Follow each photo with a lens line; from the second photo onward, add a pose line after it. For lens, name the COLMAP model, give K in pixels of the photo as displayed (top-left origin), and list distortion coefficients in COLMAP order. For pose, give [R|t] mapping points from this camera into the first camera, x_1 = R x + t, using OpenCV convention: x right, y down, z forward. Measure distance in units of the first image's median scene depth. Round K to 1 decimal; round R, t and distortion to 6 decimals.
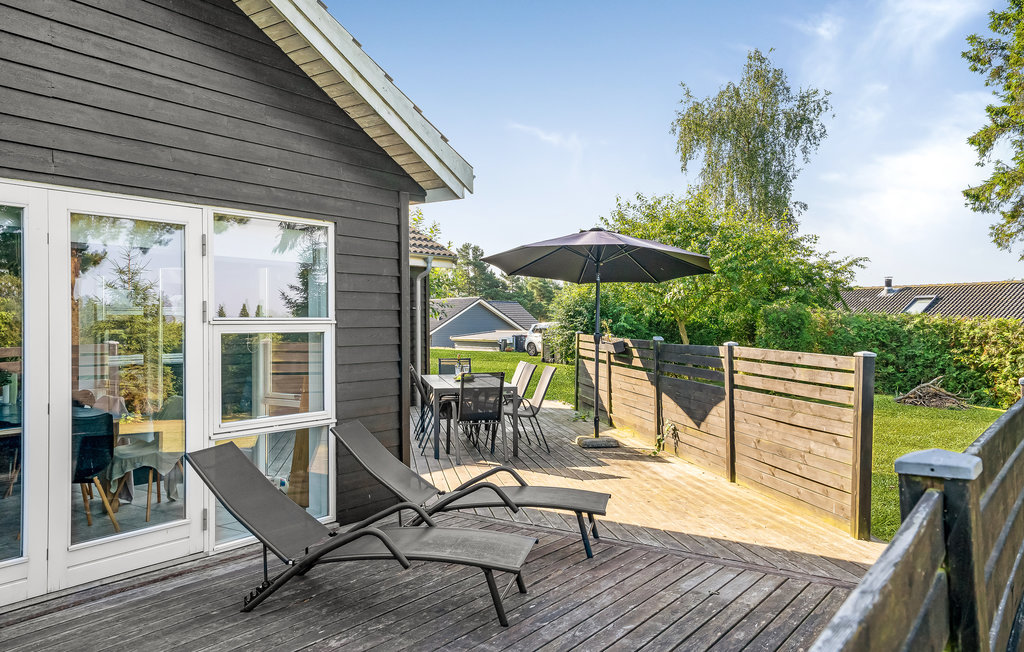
lens RADIAL K [[800.3, 0, 511.8], [0, 800.3, 327.7], [0, 0, 1]] dist [0.007266, 0.000738]
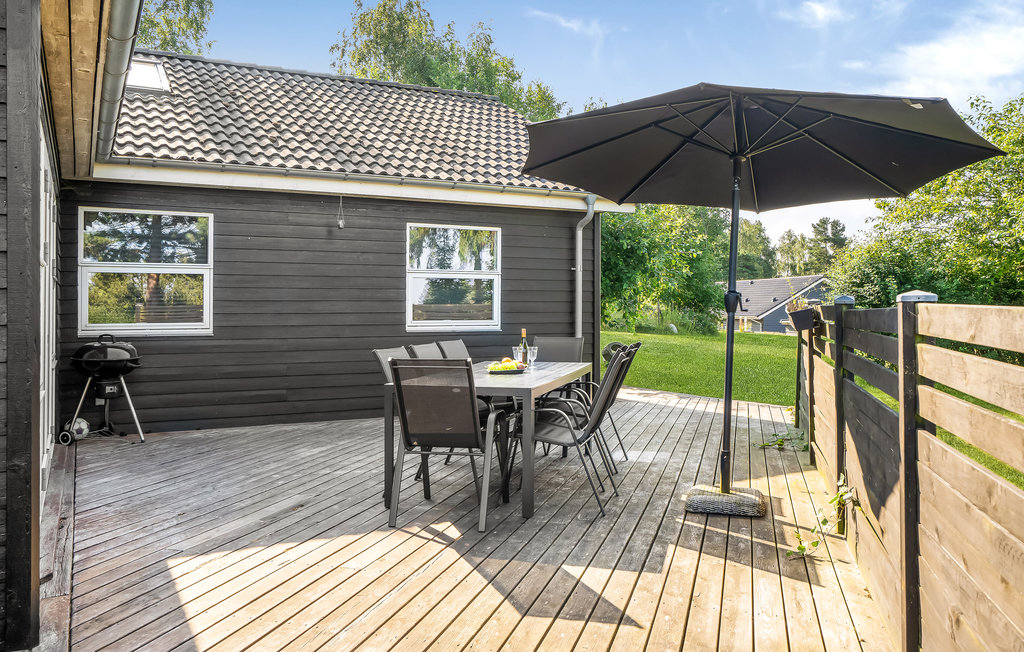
lens RADIAL K [[793.9, 0, 511.8], [0, 793.9, 318.4], [0, 0, 1]] dist [-0.003948, -0.001160]
pose [[0.897882, 0.007932, -0.440164, 0.145813], [-0.005052, 0.999957, 0.007715, 0.014943], [0.440206, -0.004704, 0.897884, 0.336925]]
